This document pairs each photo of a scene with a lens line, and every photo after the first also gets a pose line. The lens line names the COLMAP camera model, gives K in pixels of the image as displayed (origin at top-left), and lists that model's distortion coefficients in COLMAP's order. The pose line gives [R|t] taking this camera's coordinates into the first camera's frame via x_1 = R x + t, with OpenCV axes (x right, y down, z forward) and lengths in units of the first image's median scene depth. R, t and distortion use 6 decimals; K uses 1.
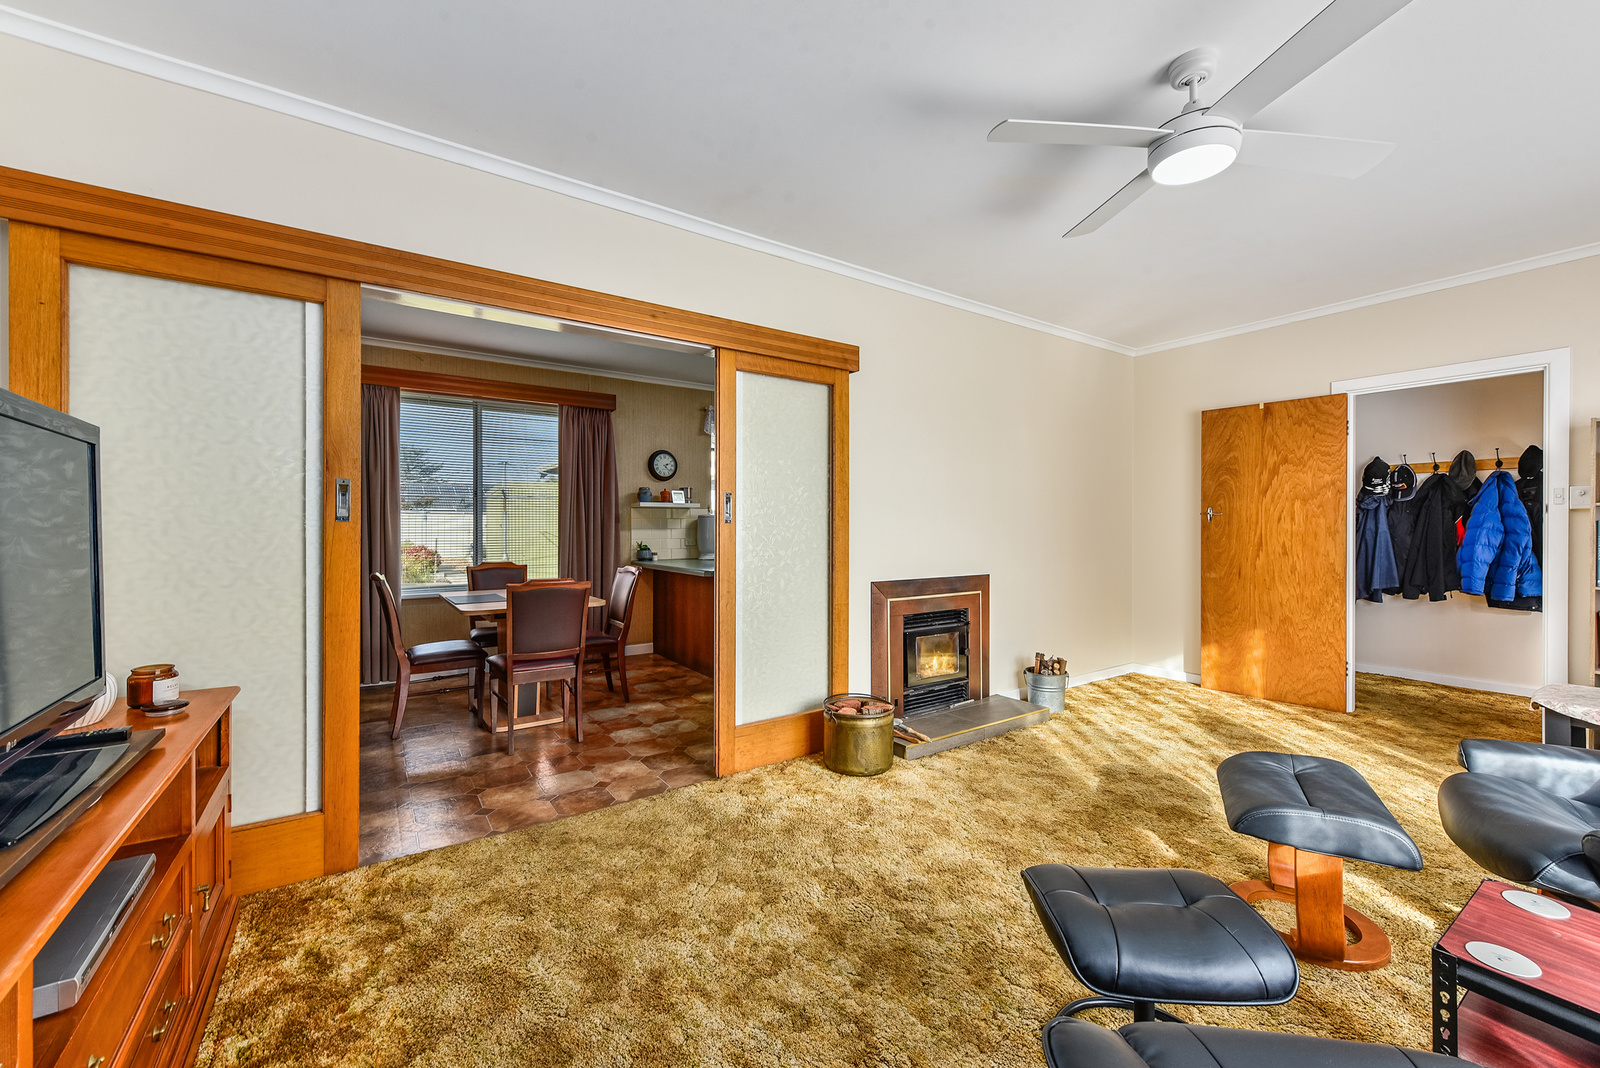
lens RADIAL K [[637.3, 0, 800.0], [0, 637.3, 534.0], [0, 0, 1]] dist [-0.000568, -0.000059]
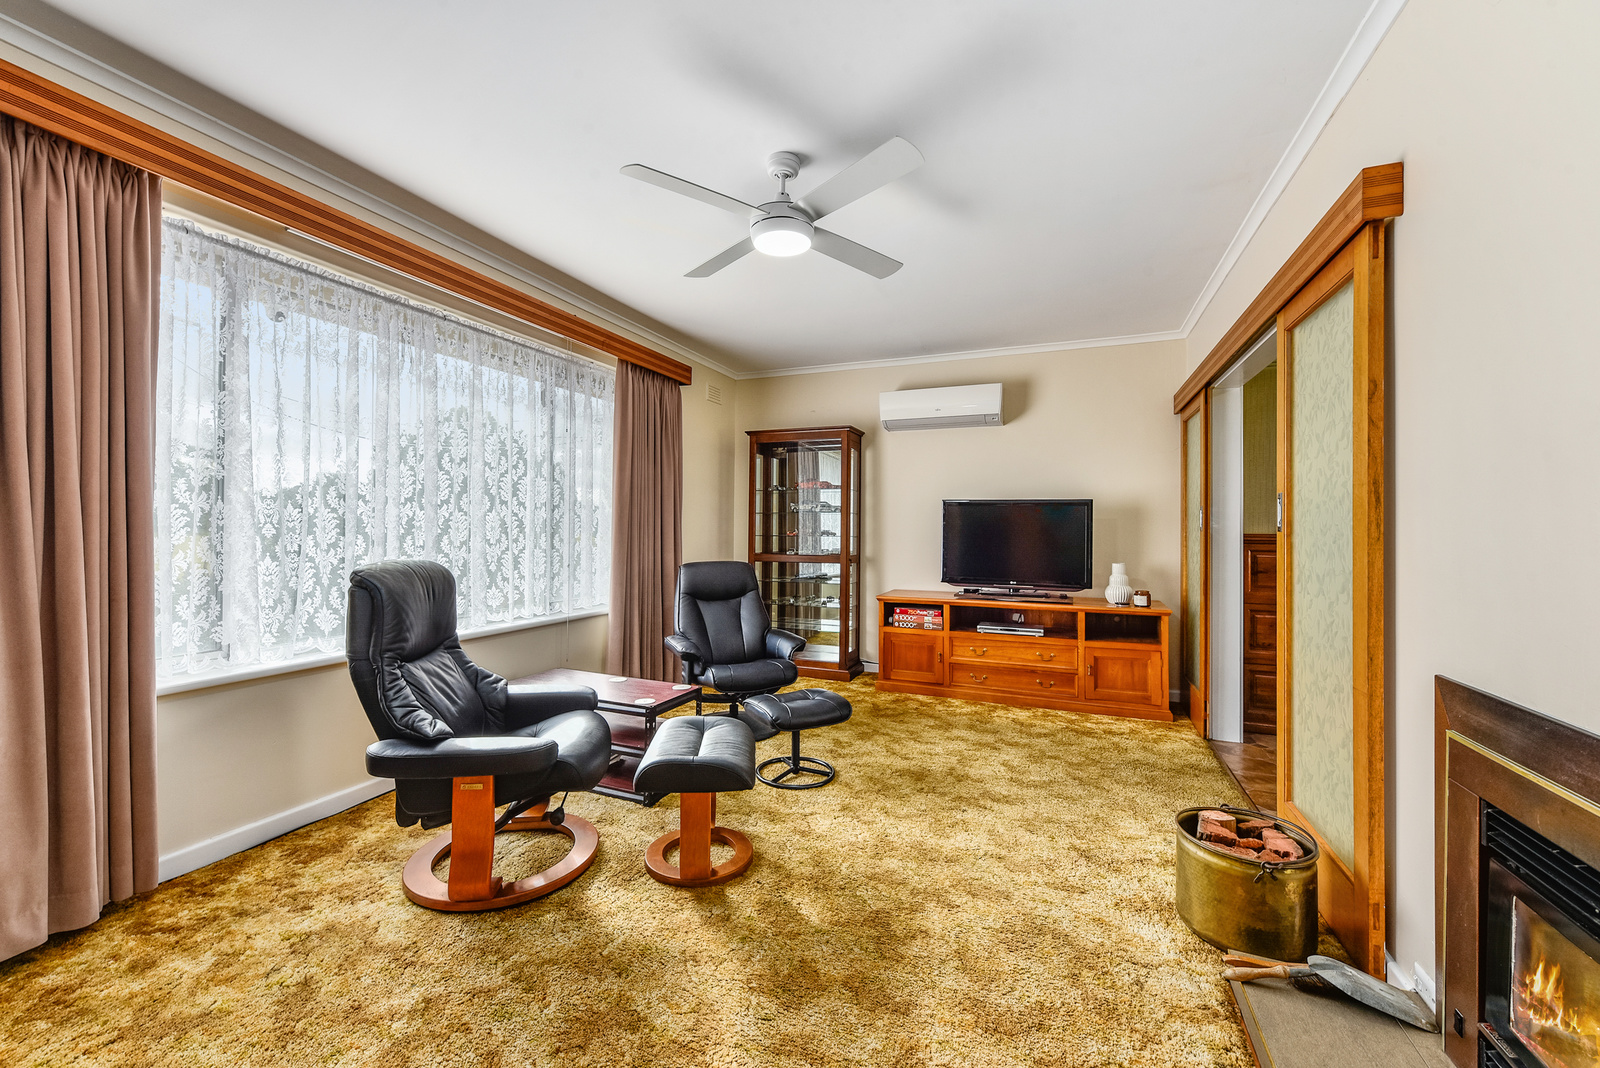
lens RADIAL K [[637.4, 0, 799.9], [0, 637.4, 523.1], [0, 0, 1]] dist [0.000650, -0.000045]
pose [[-0.837742, -0.006273, -0.546031, 1.328109], [-0.008455, 0.999963, 0.001484, -0.044377], [0.546001, 0.005860, -0.837764, 2.168241]]
